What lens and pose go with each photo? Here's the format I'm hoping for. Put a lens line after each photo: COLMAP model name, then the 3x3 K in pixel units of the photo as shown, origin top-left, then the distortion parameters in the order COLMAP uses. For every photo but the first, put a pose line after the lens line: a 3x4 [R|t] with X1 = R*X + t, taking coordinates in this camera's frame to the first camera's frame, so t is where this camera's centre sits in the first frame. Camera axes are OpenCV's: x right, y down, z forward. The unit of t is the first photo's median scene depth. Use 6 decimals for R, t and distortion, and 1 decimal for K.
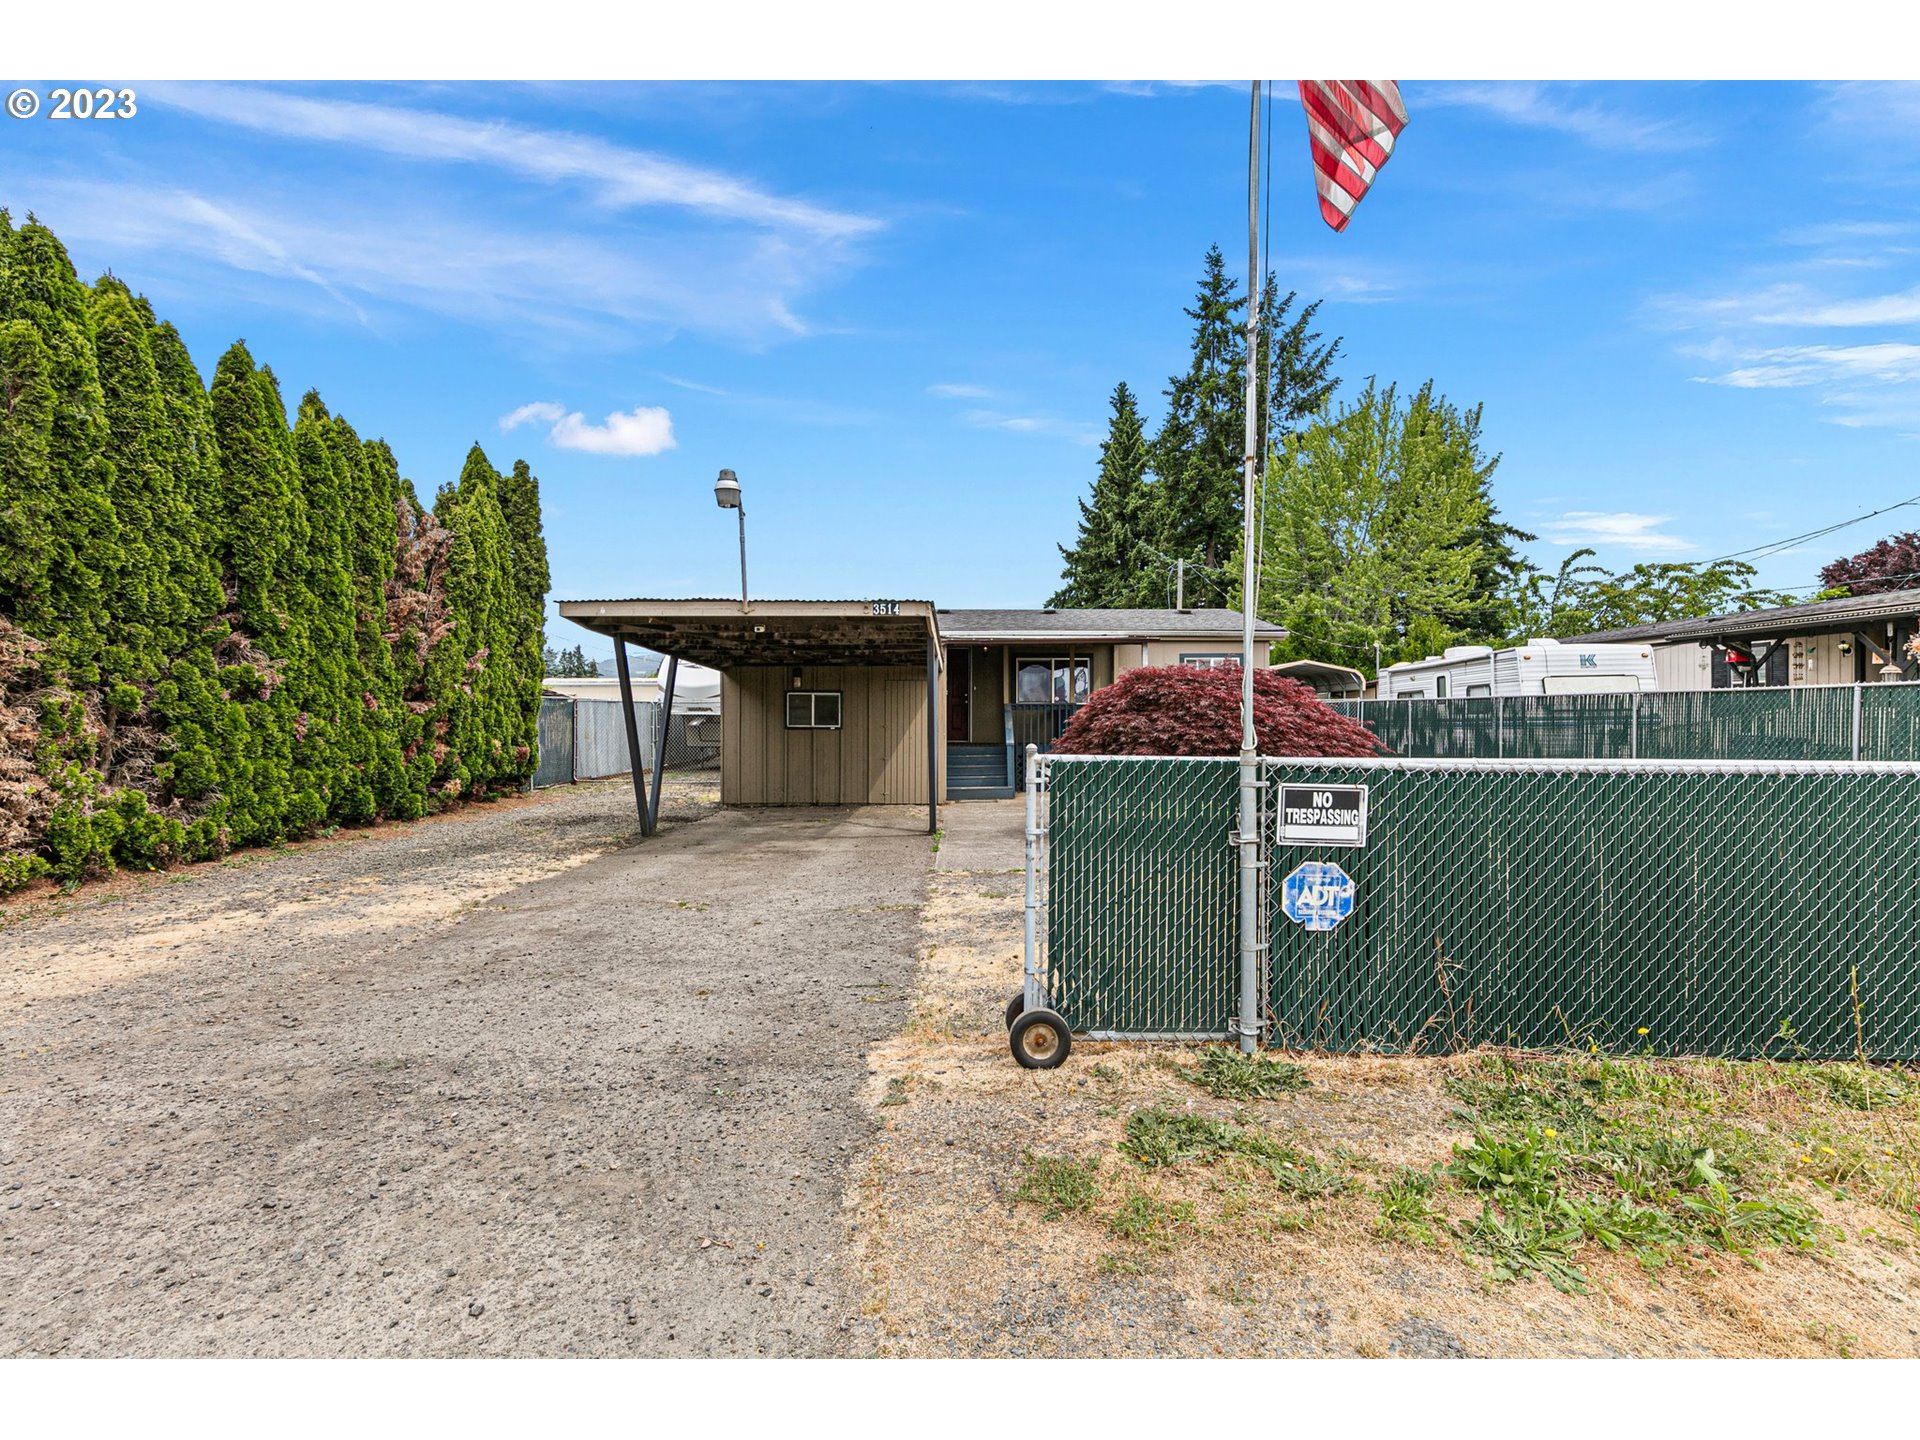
lens RADIAL K [[953.8, 0, 952.2], [0, 953.8, 713.8], [0, 0, 1]] dist [-0.000571, -0.000170]
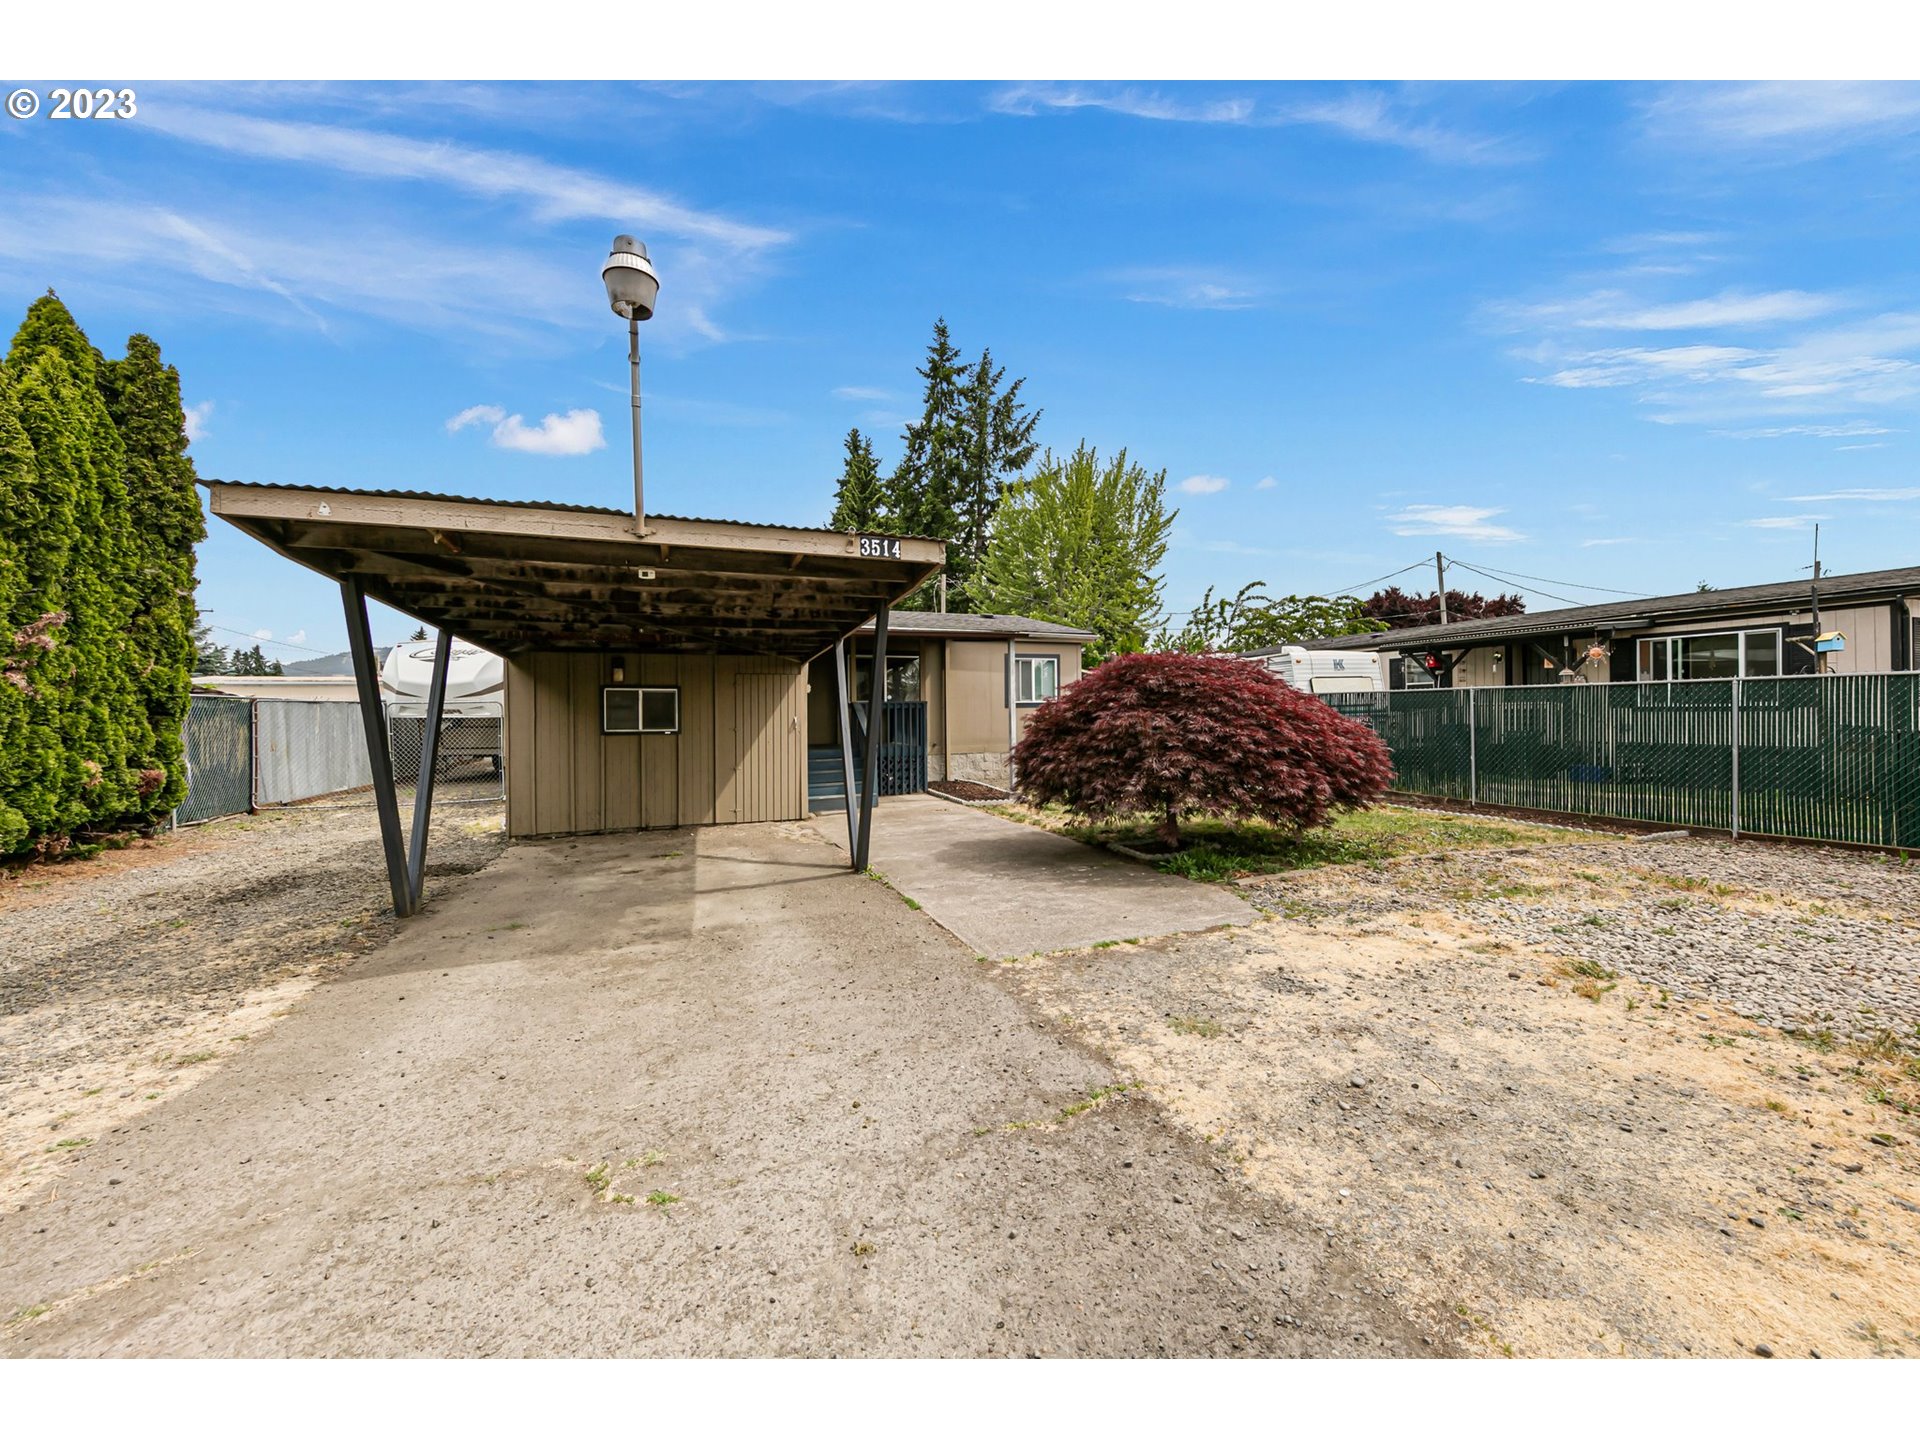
lens RADIAL K [[766.6, 0, 985.5], [0, 766.6, 712.4], [0, 0, 1]] dist [0.001532, -0.000120]
pose [[0.926454, -0.008310, 0.376315, -0.113866], [0.008784, 0.999961, 0.000456, 0.000129], [-0.376305, 0.002883, 0.926491, 0.286383]]
